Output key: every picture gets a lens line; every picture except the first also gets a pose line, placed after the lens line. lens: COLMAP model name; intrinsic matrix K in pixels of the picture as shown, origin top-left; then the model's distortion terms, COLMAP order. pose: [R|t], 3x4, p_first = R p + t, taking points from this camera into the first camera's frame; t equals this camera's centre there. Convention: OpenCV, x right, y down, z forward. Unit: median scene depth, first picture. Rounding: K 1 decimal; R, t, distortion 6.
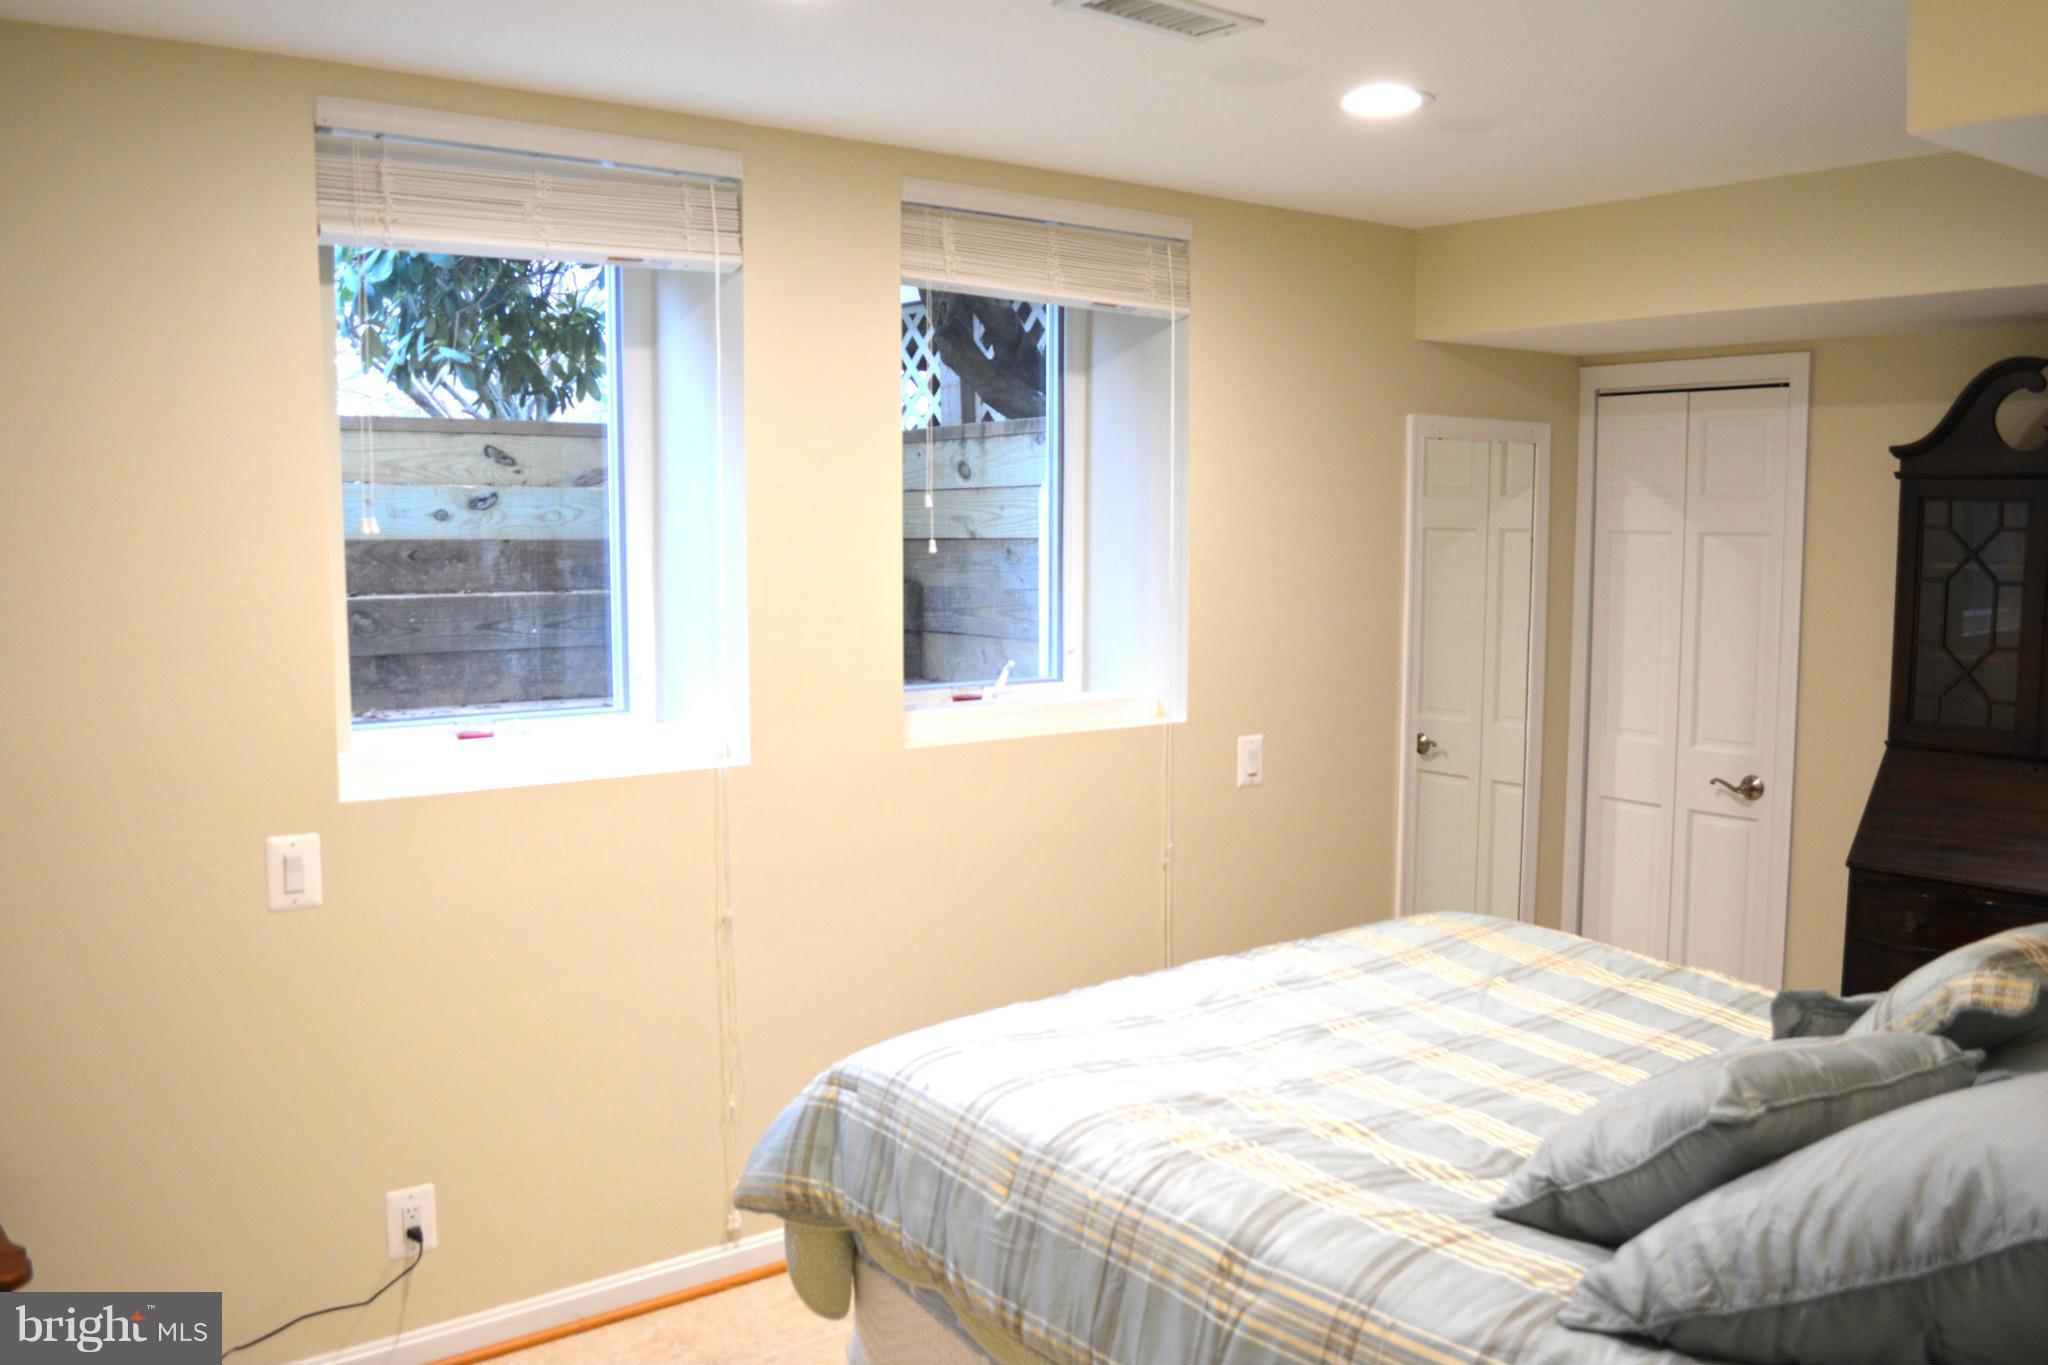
lens RADIAL K [[1643.4, 0, 951.1], [0, 1643.4, 685.6], [0, 0, 1]] dist [-0.061266, -0.004765]
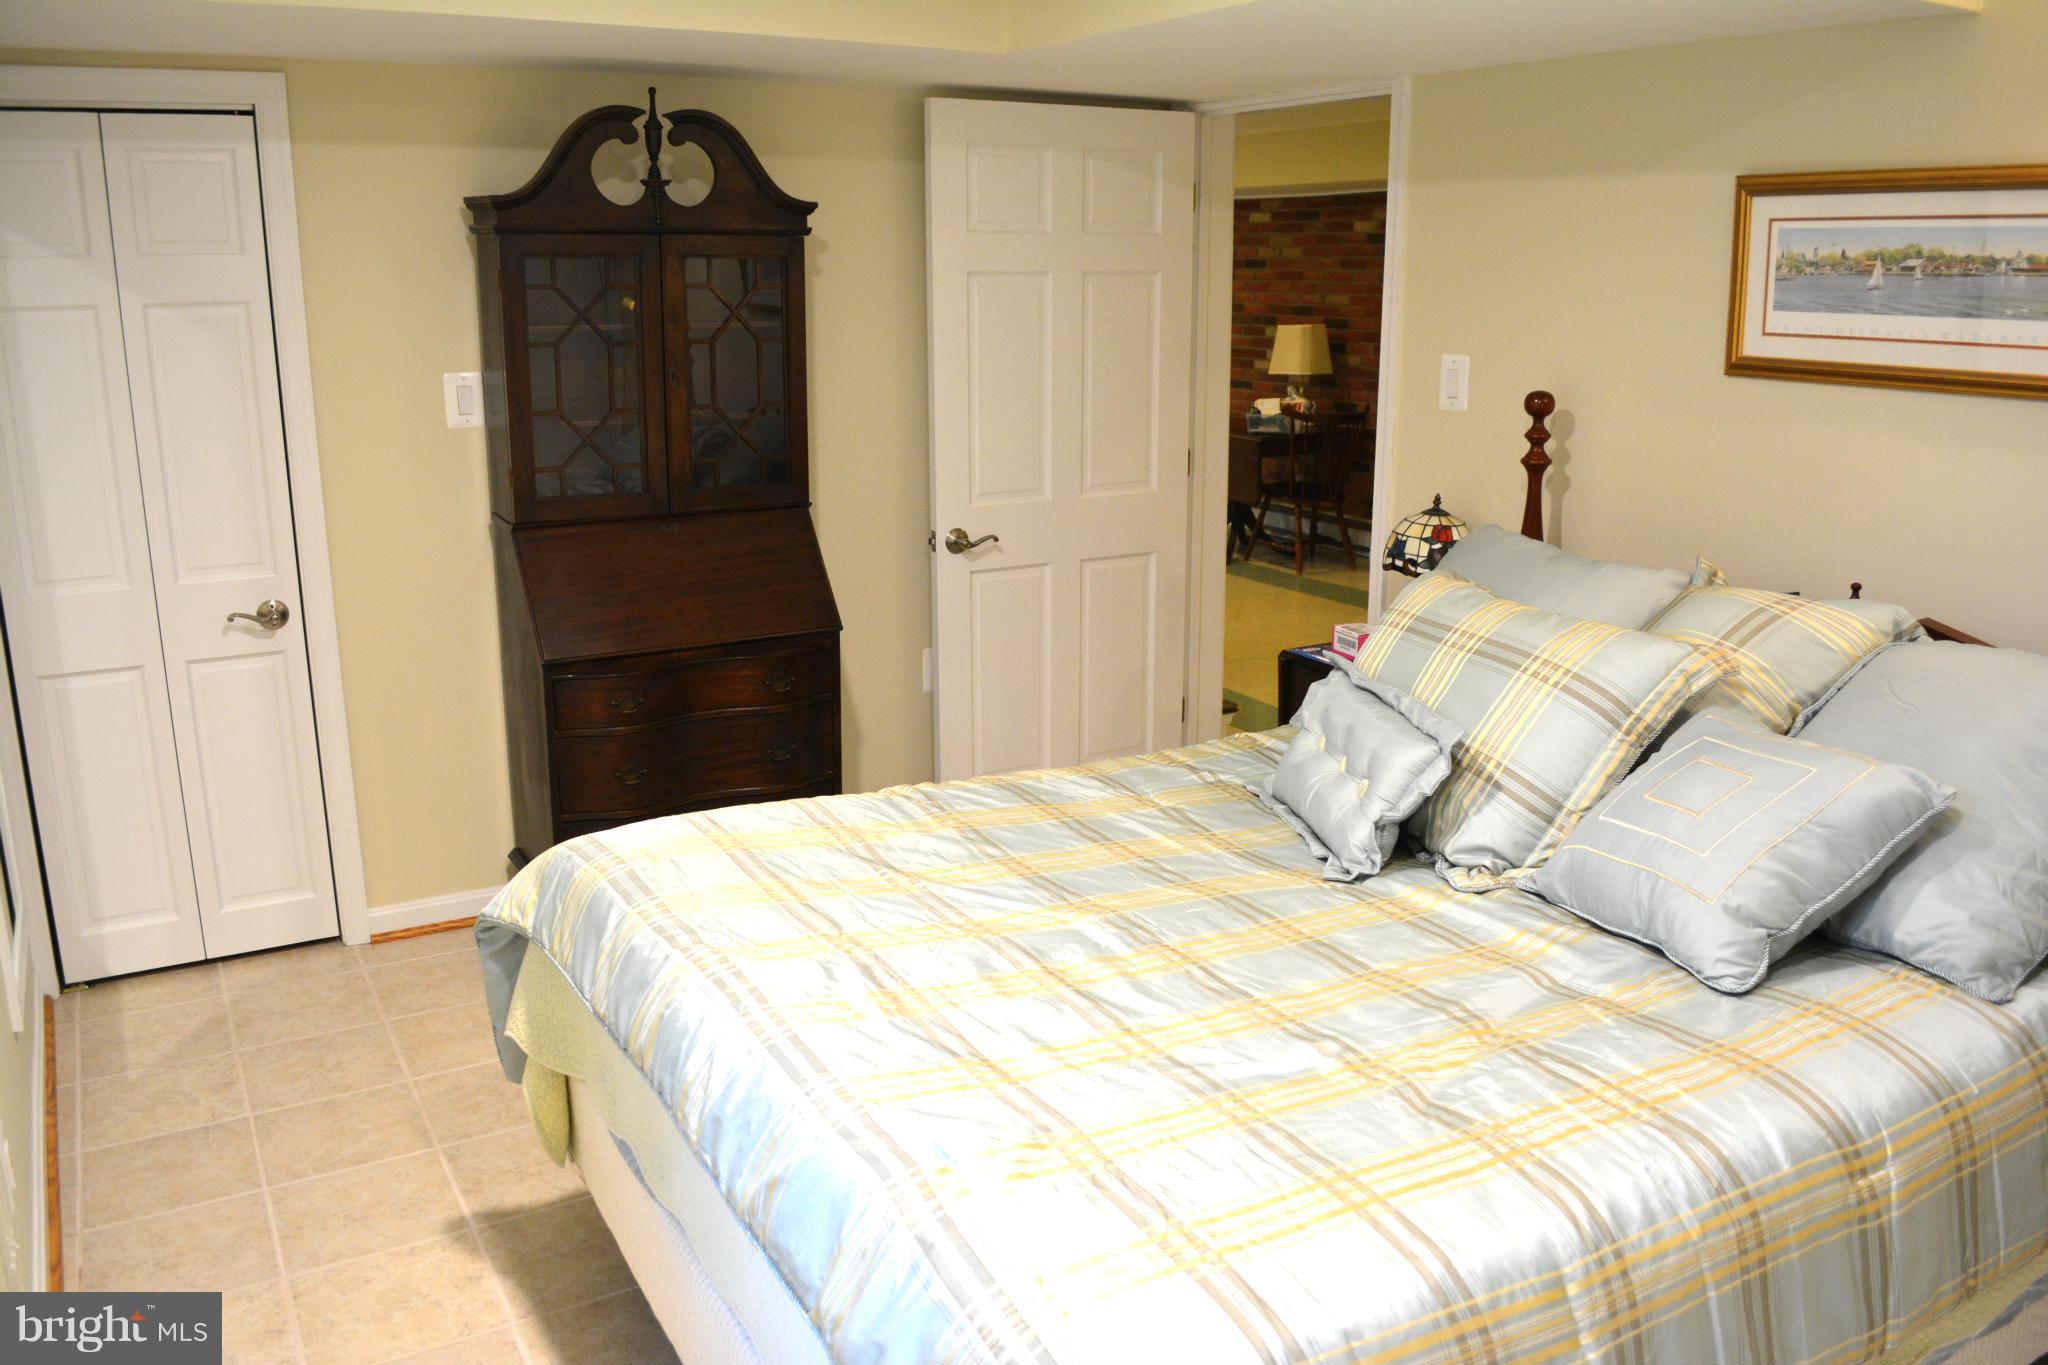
lens RADIAL K [[1643.4, 0, 951.1], [0, 1643.4, 685.6], [0, 0, 1]] dist [-0.061266, -0.004765]
pose [[0.127561, -0.248673, 0.960151, -0.321987], [0.103623, 0.966103, 0.236448, -0.075107], [-0.986403, 0.069332, 0.149006, 0.646375]]
